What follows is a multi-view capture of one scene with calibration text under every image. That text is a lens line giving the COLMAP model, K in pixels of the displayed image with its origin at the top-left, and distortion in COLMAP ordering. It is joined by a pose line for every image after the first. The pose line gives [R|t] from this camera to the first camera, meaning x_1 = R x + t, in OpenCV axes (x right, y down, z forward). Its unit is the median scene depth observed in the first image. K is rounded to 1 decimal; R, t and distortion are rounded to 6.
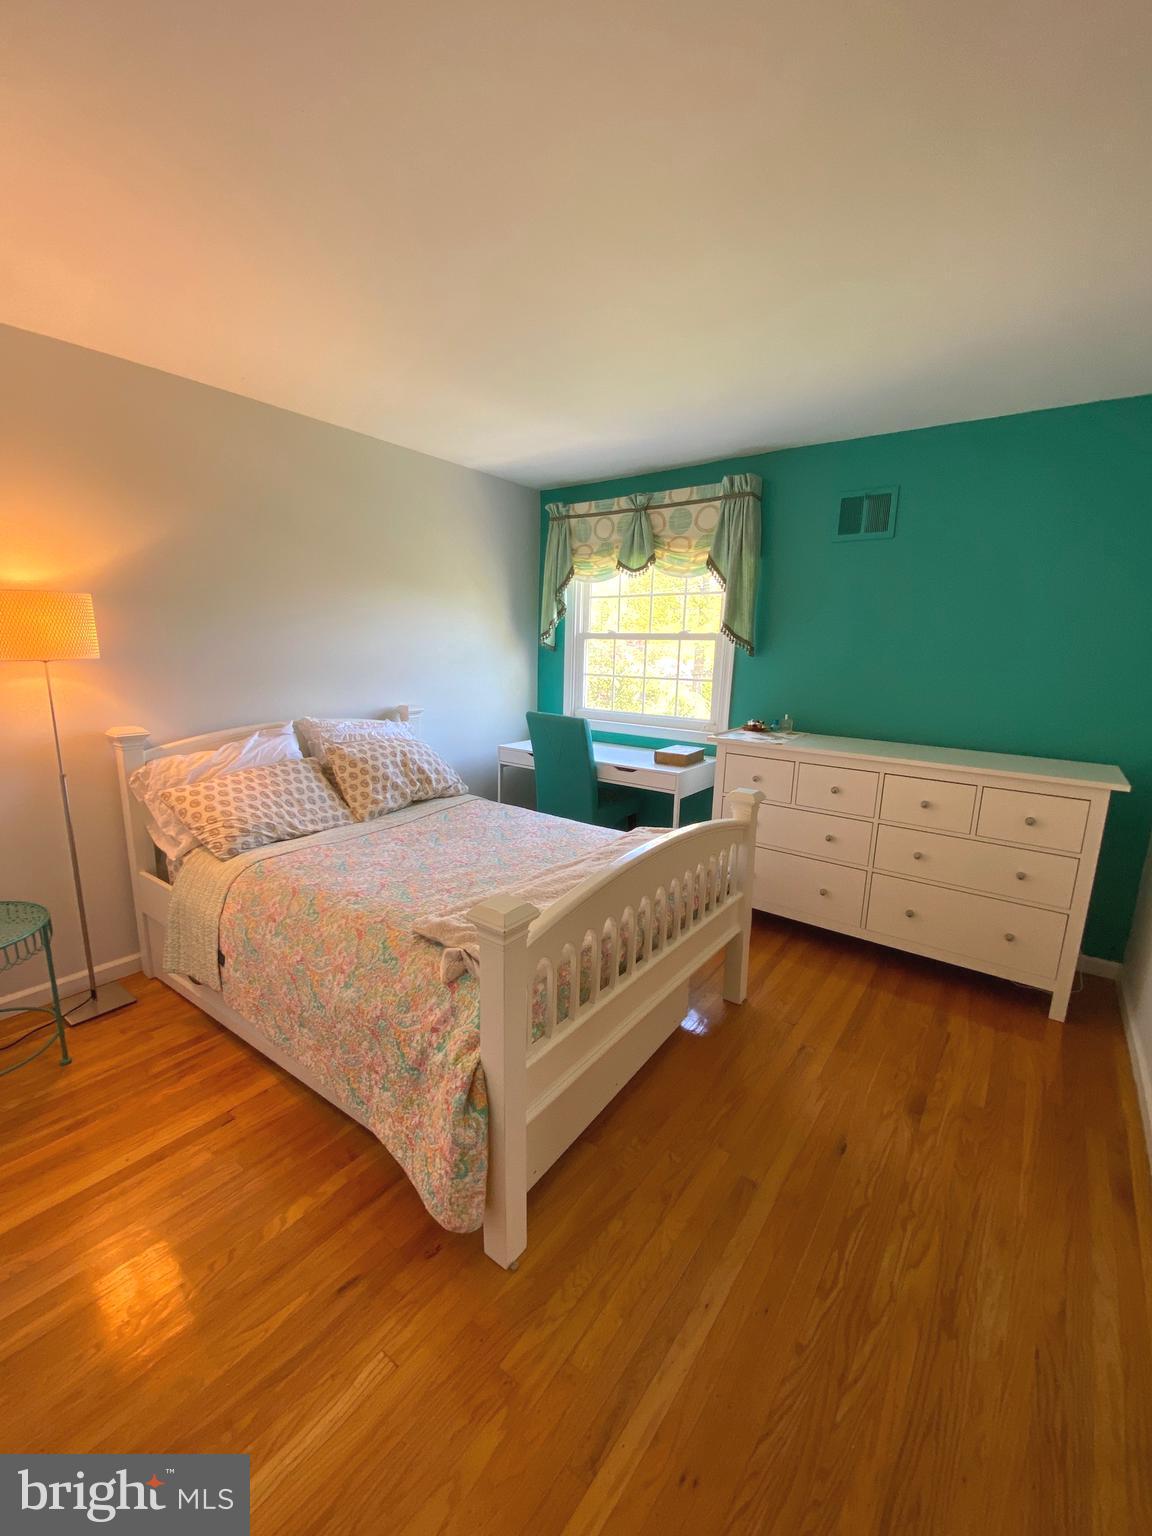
lens RADIAL K [[621.7, 0, 598.5], [0, 621.7, 780.5], [0, 0, 1]] dist [0.016930, -0.000047]
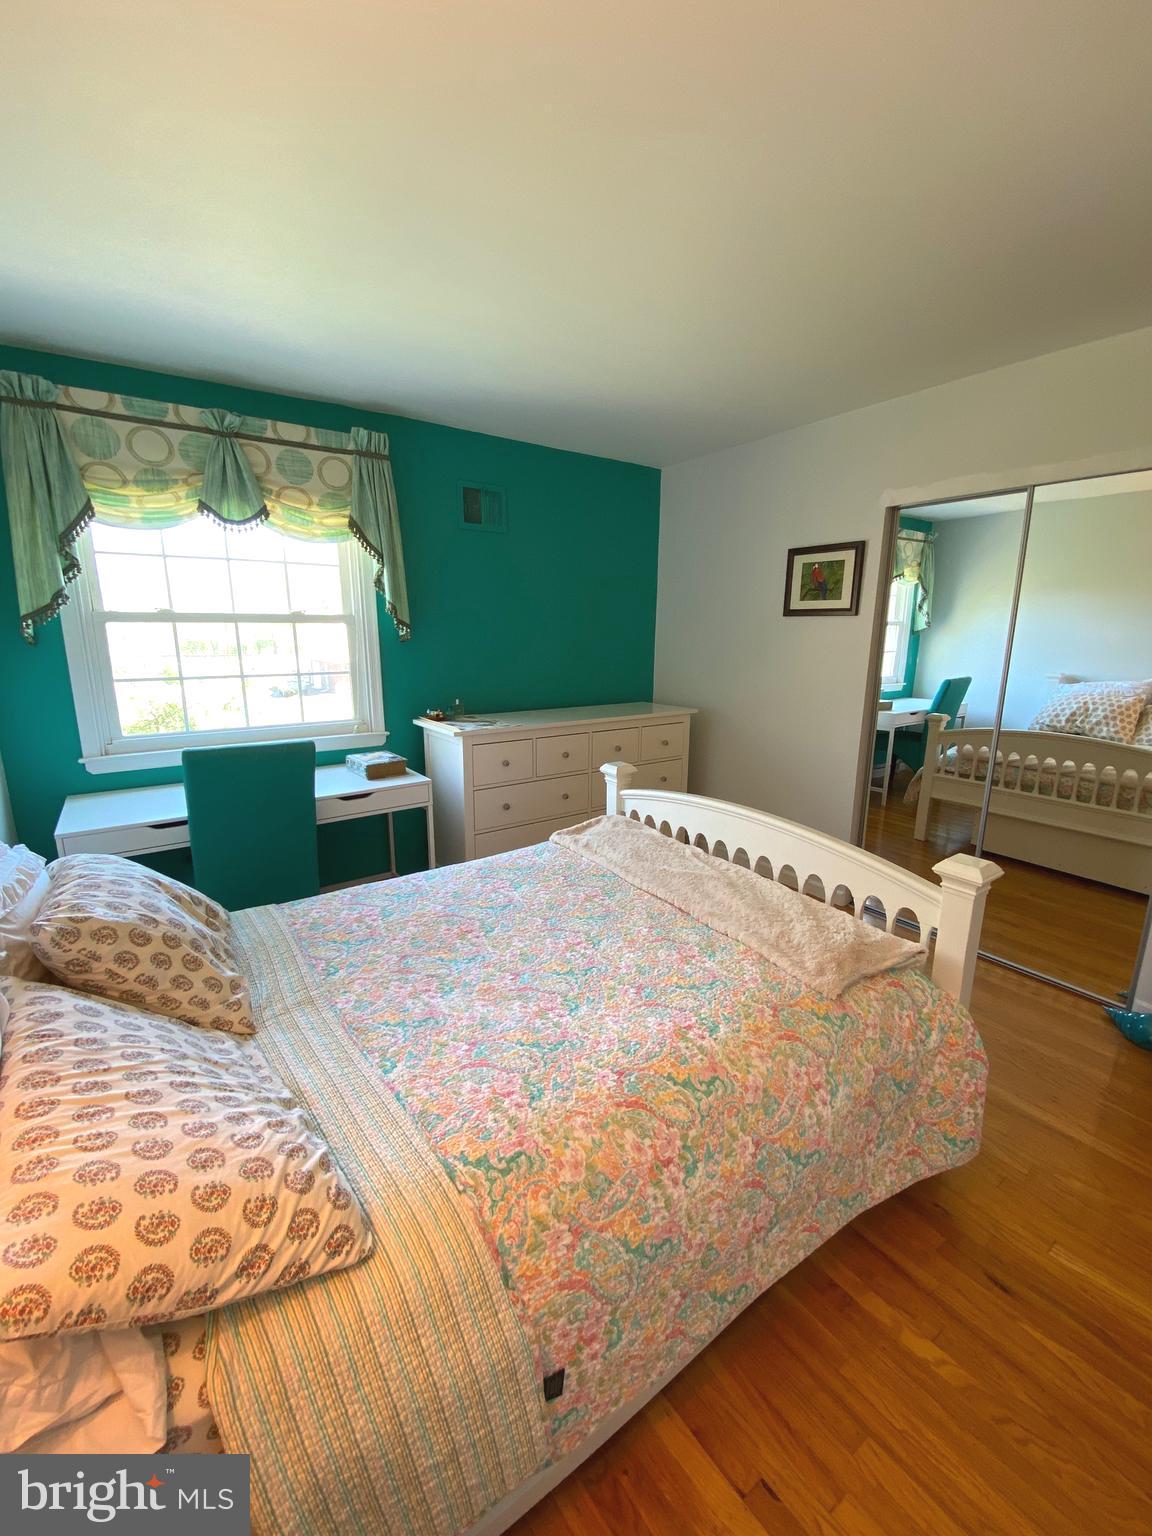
lens RADIAL K [[617.4, 0, 576.0], [0, 617.4, 768.0], [0, 0, 1]] dist [0.013487, -0.016418]
pose [[0.323921, -0.226967, 0.918456, -0.540412], [0.205007, 0.964570, 0.166061, -0.119400], [-0.923605, 0.134500, 0.358975, 0.469625]]
